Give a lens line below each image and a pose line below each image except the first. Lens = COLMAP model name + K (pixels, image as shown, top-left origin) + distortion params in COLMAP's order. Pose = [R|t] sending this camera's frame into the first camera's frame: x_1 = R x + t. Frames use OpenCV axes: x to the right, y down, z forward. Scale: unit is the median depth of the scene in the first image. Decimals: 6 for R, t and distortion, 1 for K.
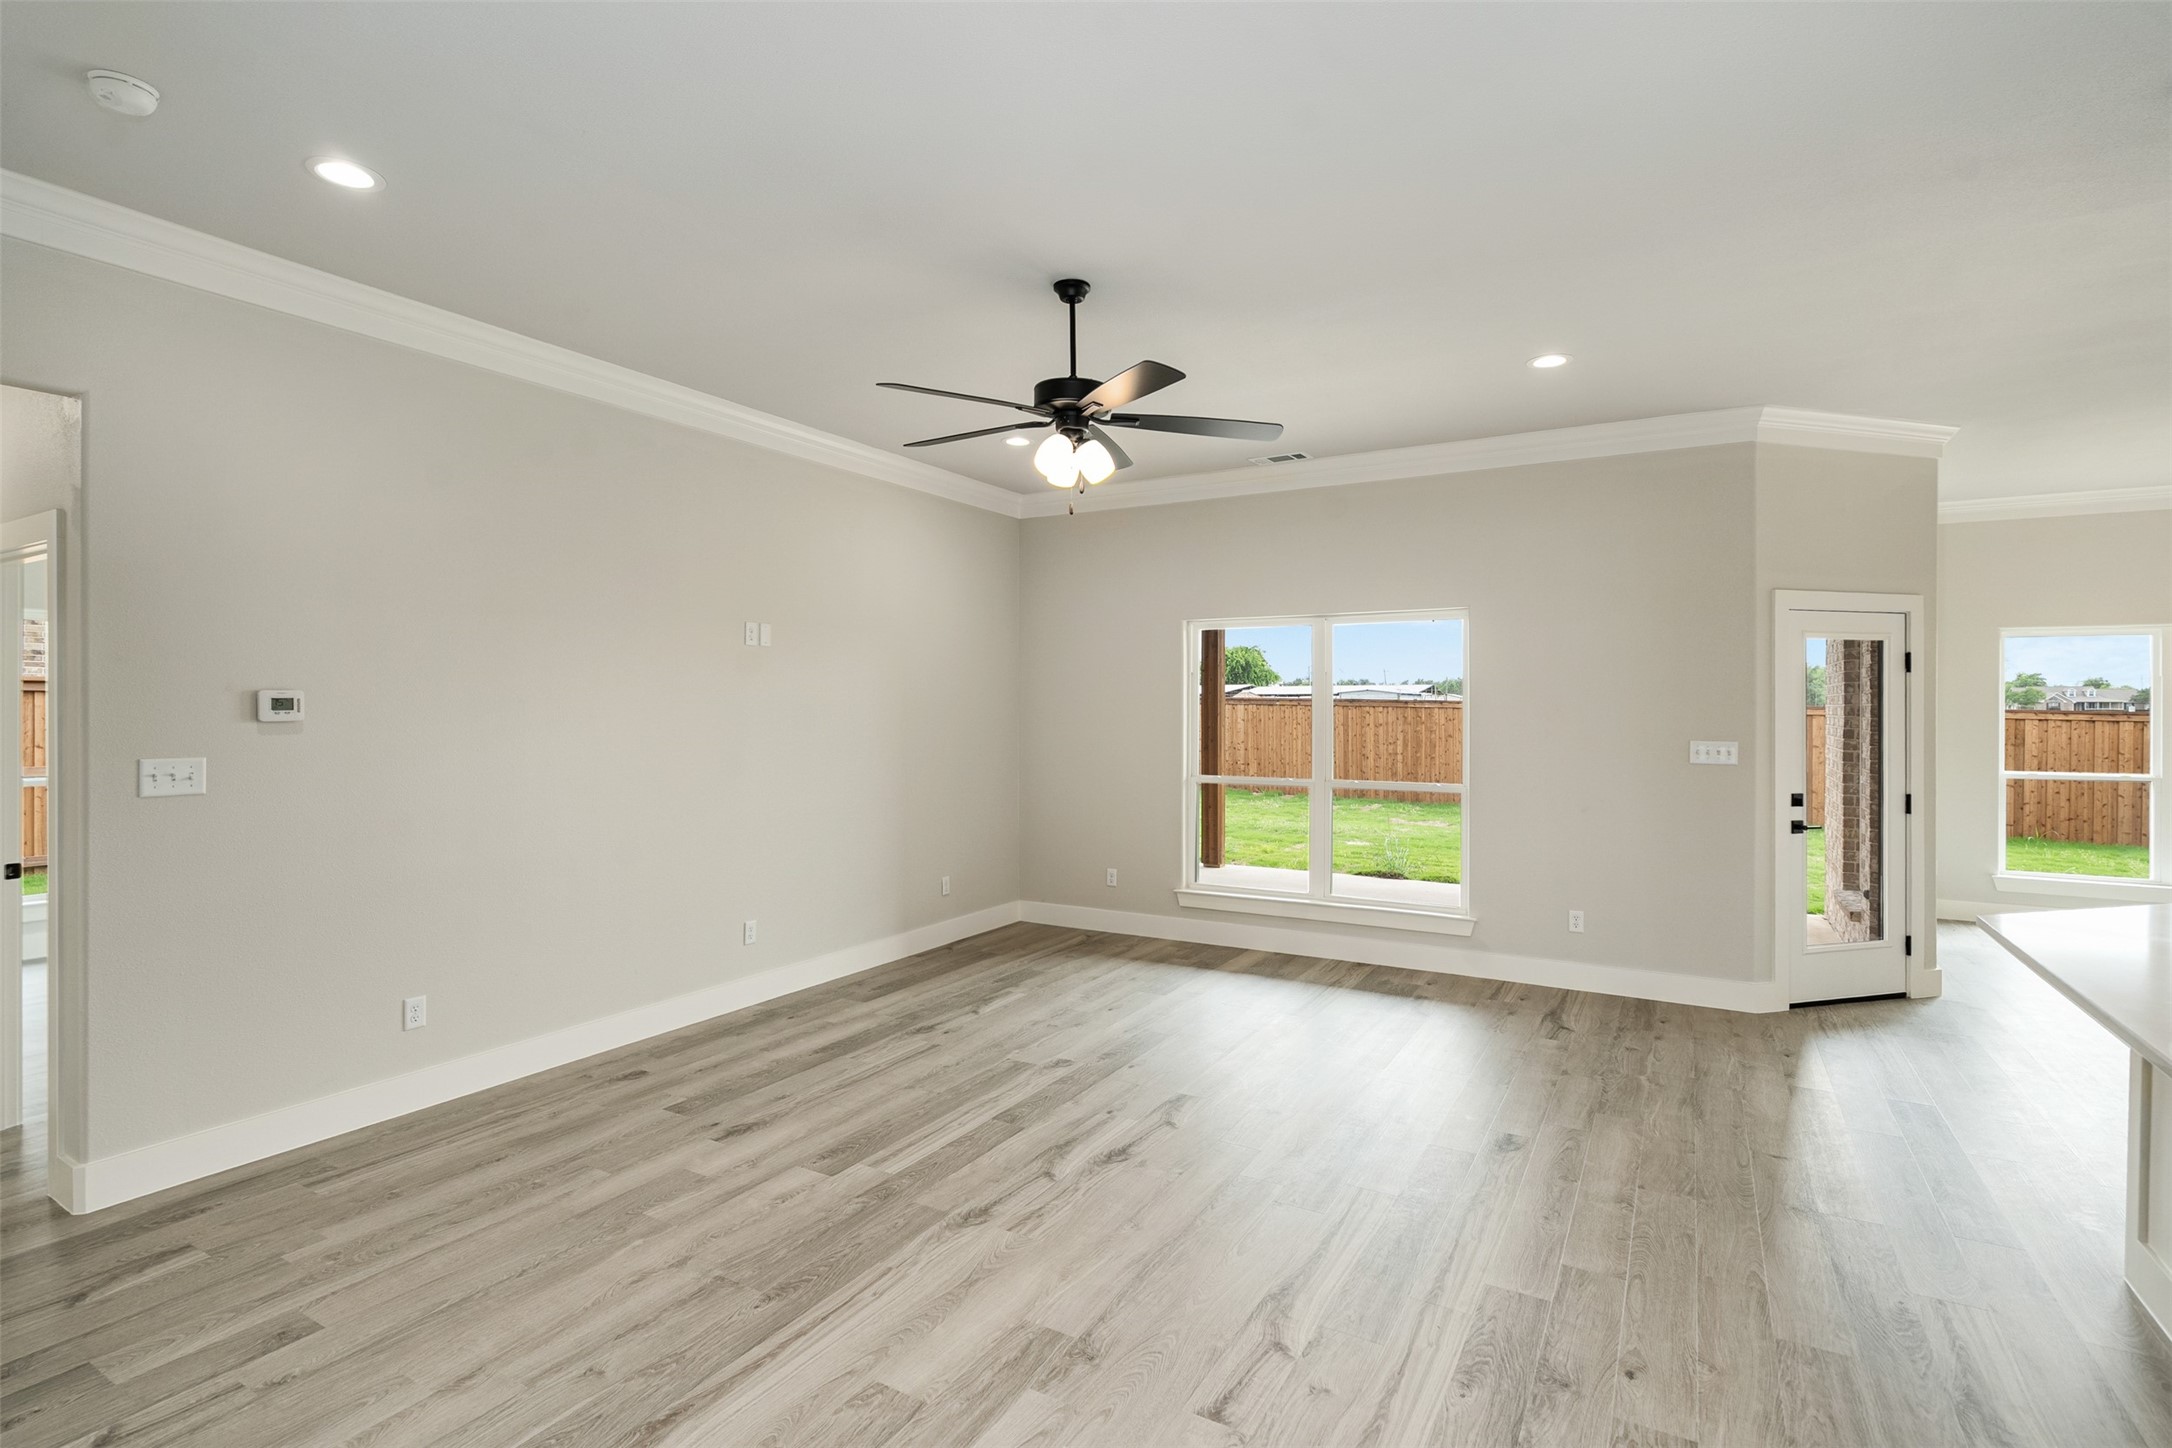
lens RADIAL K [[1026.7, 0, 1086.0], [0, 1026.7, 724.0], [0, 0, 1]] dist [-0.002850, -0.000366]
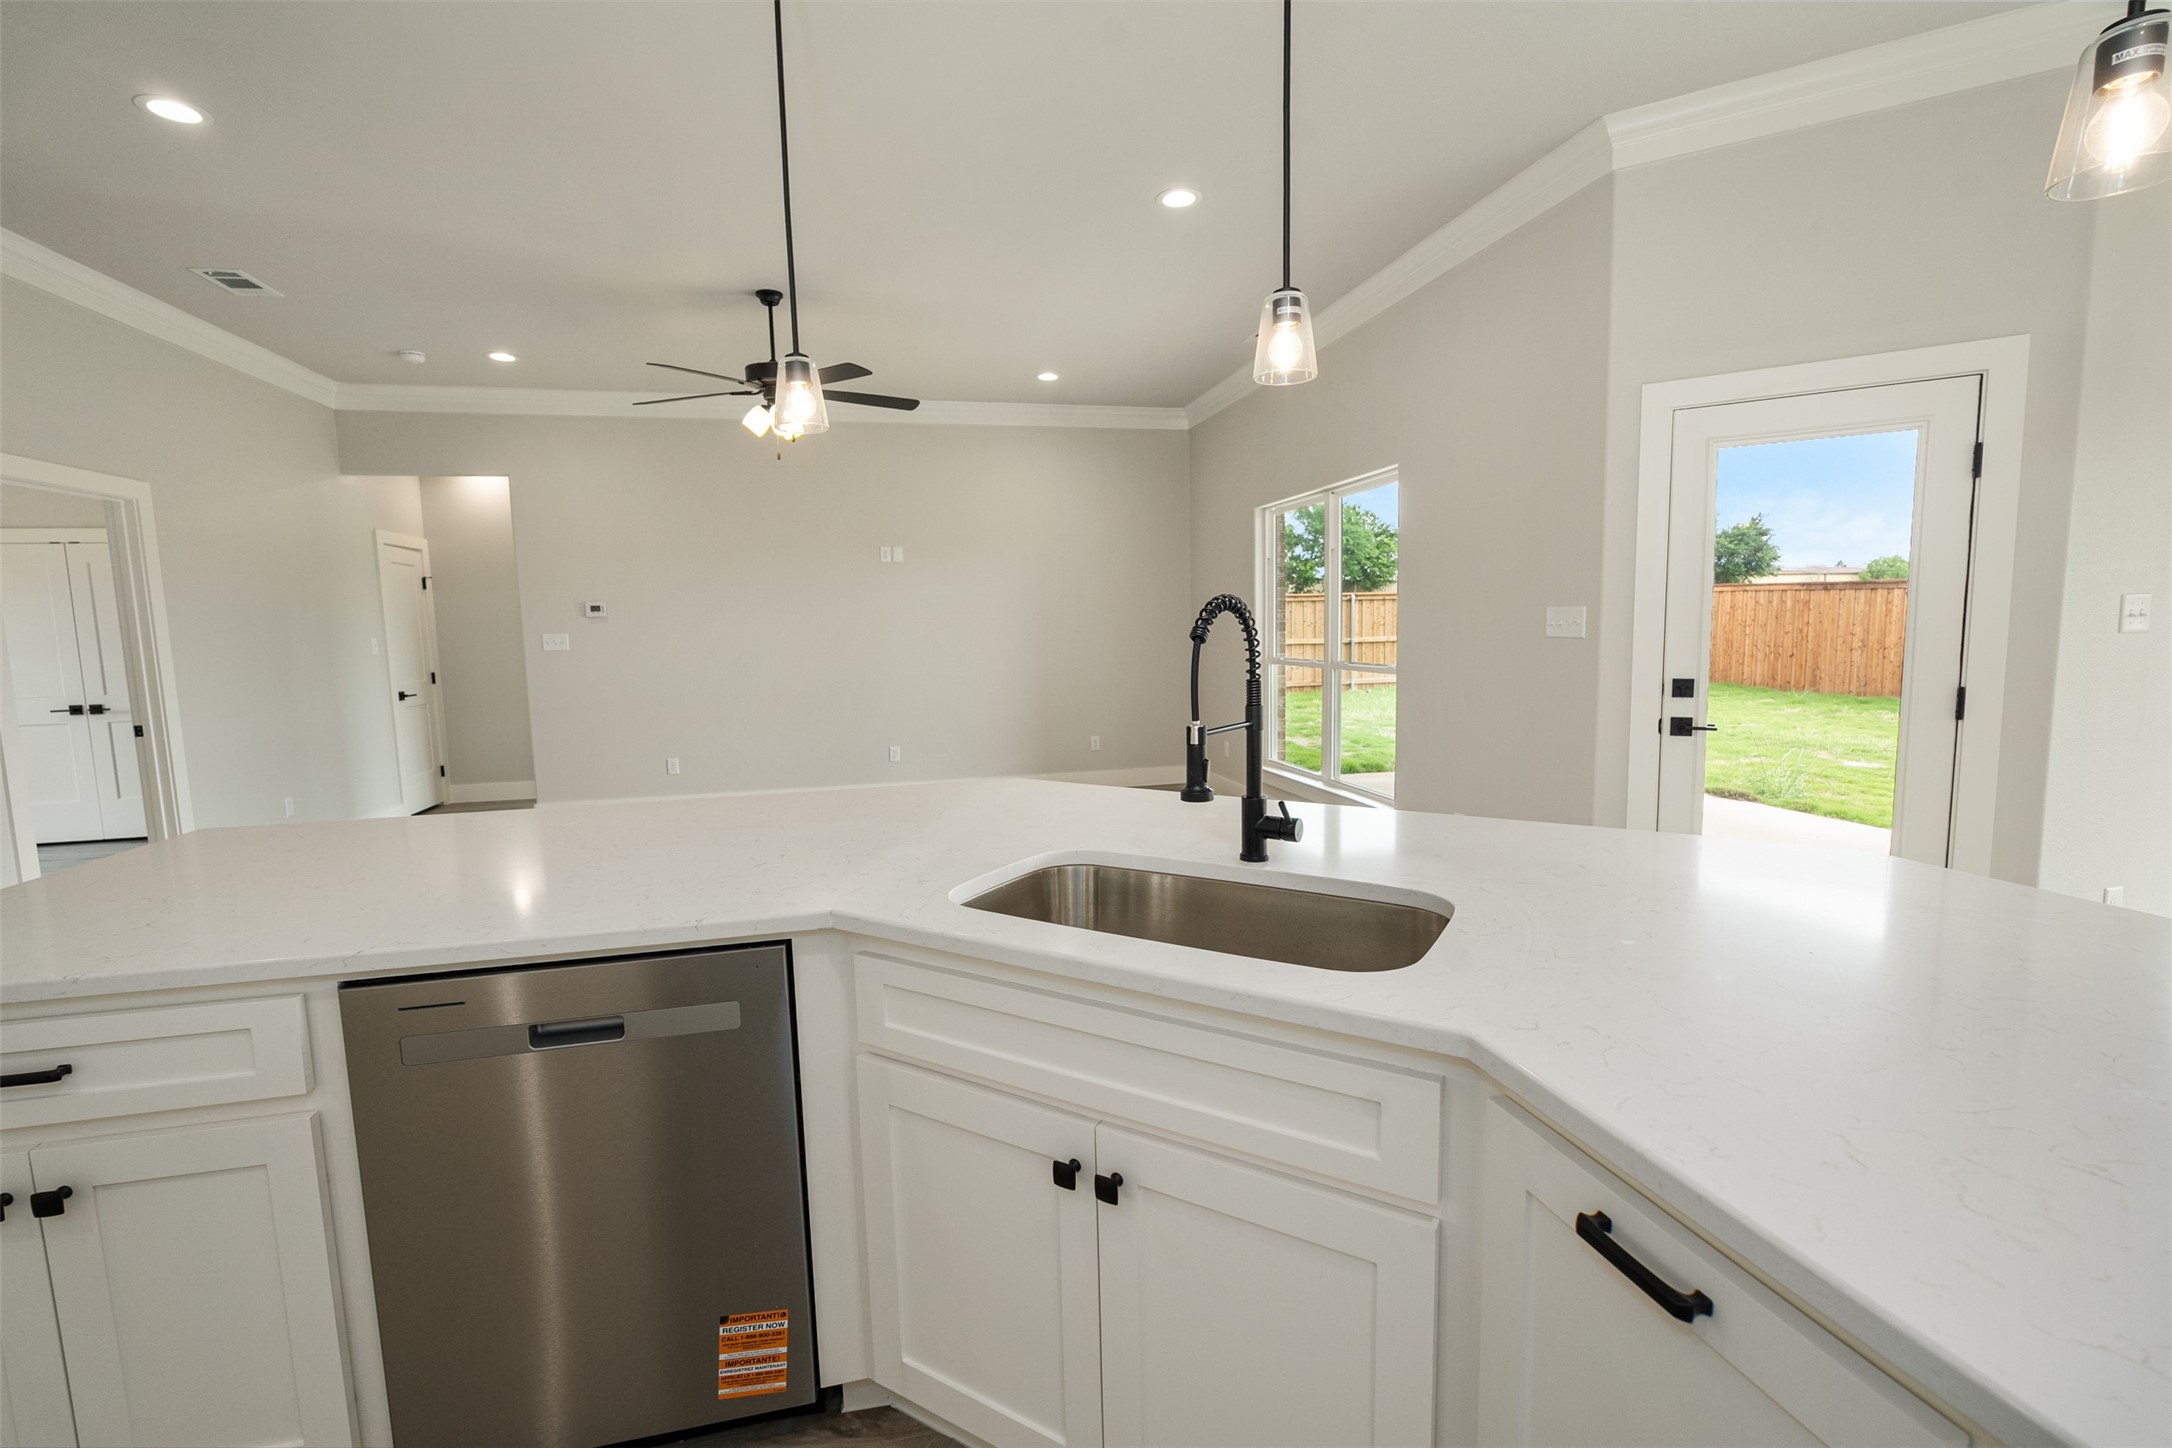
lens RADIAL K [[954.3, 0, 1083.9], [0, 954.3, 739.1], [0, 0, 1]] dist [0.001980, 0.000245]
pose [[0.685554, 0.068980, -0.724747, 1.267499], [0.013402, 0.994137, 0.107297, 0.047406], [0.727899, -0.083271, 0.680610, 0.361153]]
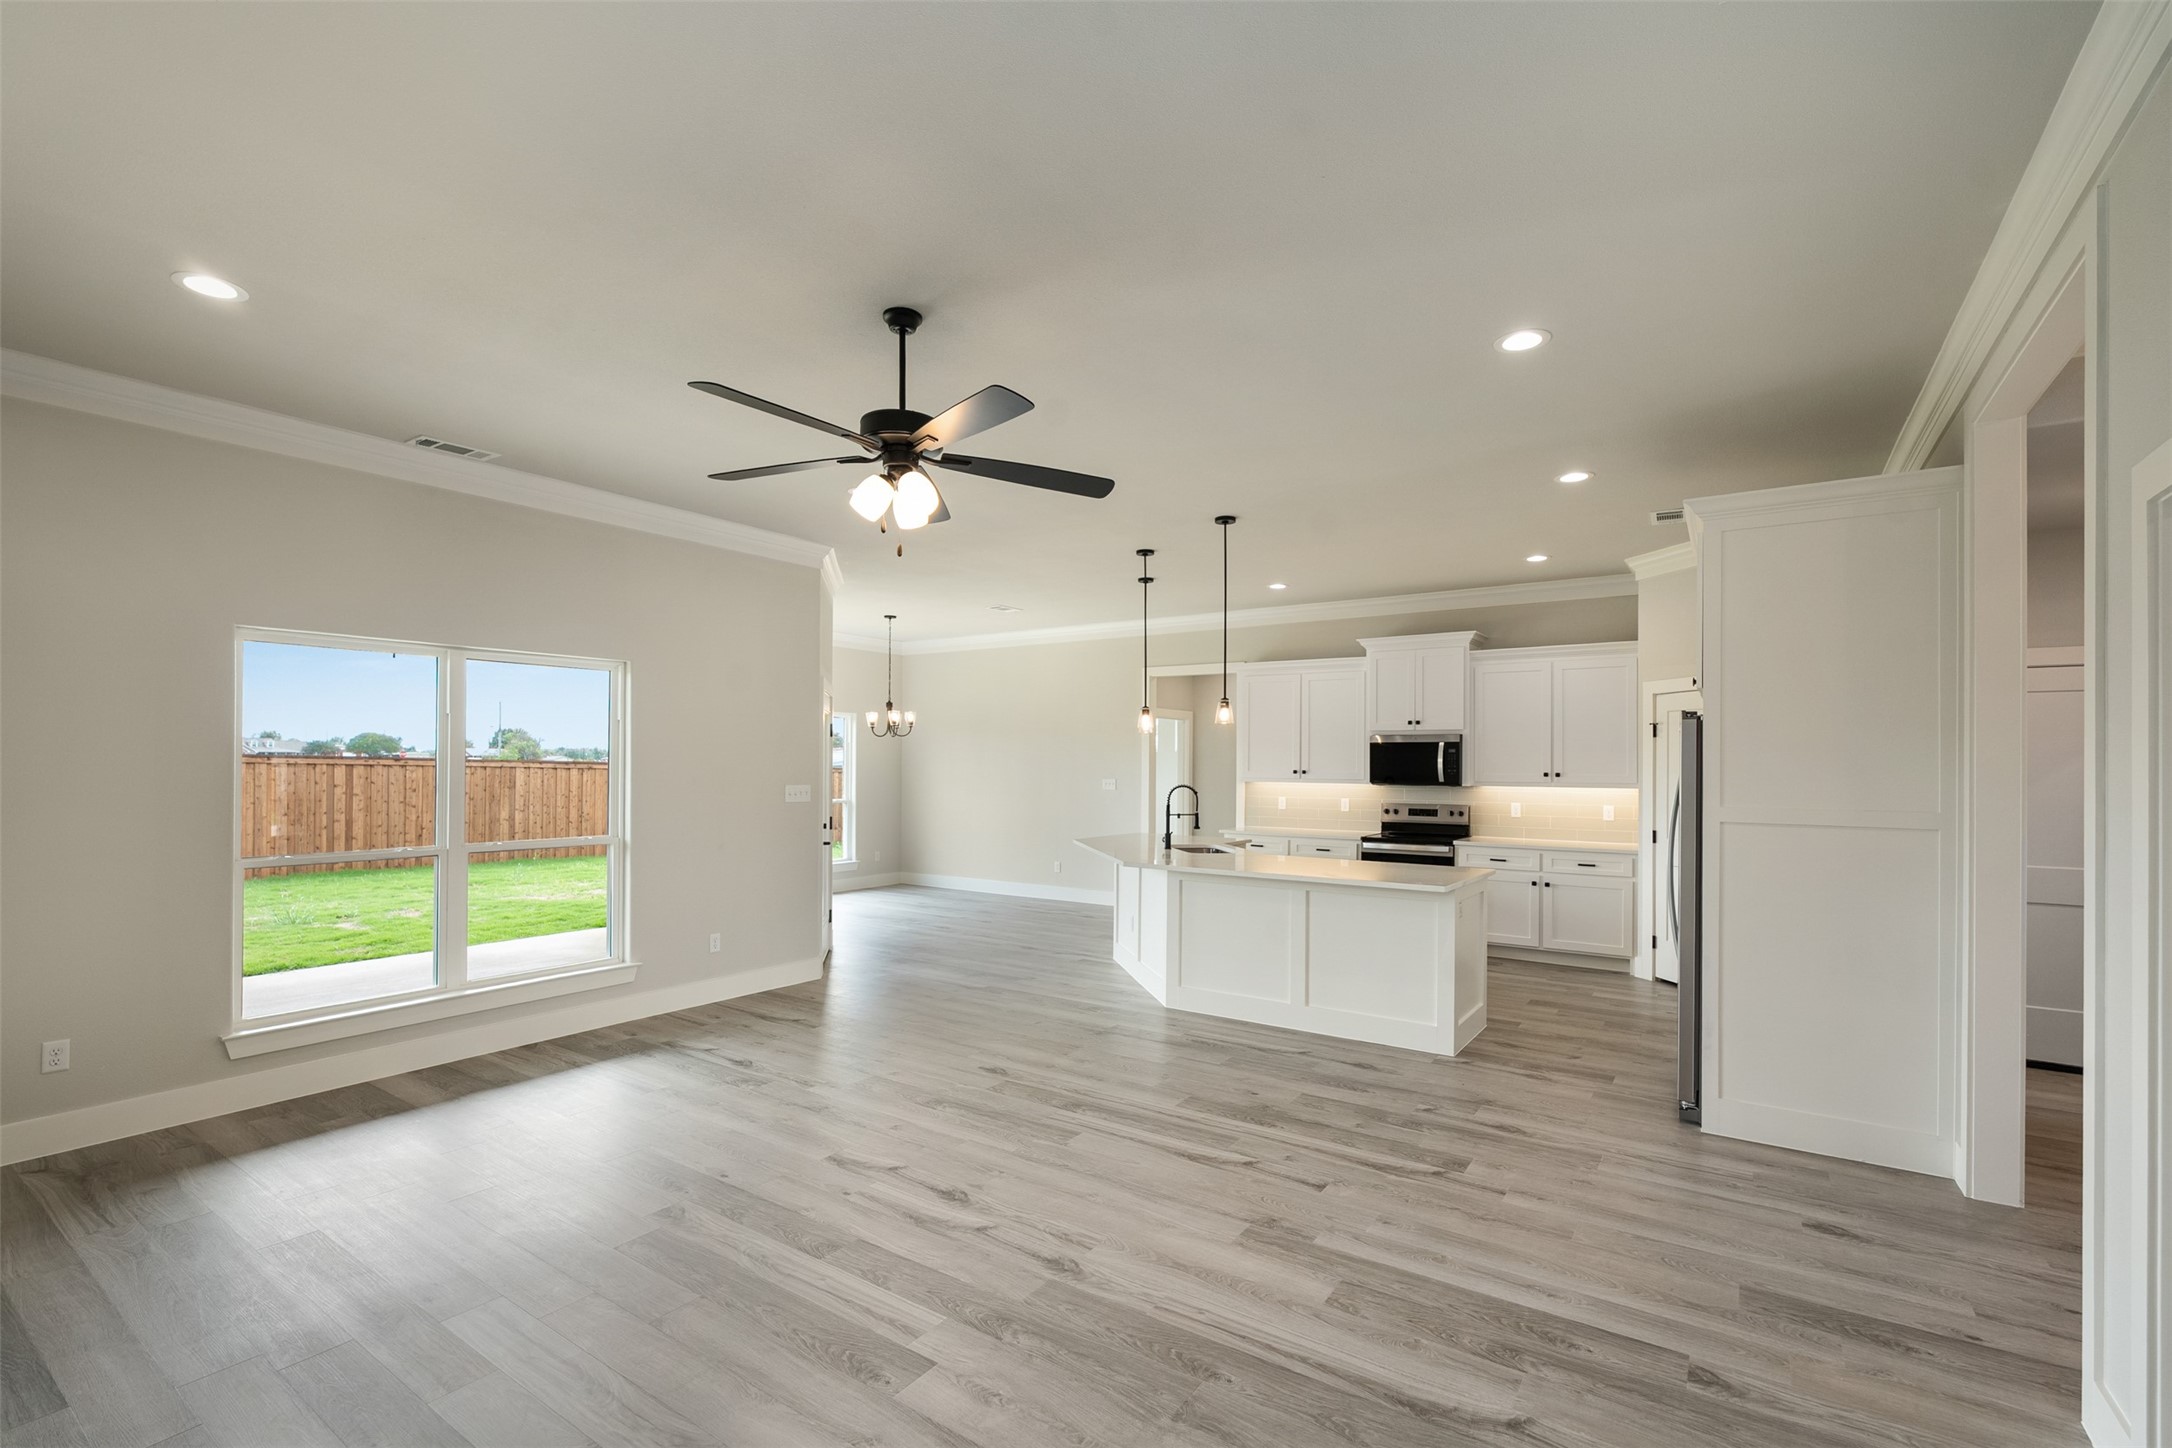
lens RADIAL K [[964.2, 0, 1087.3], [0, 964.2, 763.0], [0, 0, 1]] dist [-0.002129, -0.000181]
pose [[0.069670, 0.001074, 0.997570, -0.887371], [0.007713, 0.999969, -0.001615, -0.009516], [-0.997540, 0.007807, 0.069659, 0.765008]]
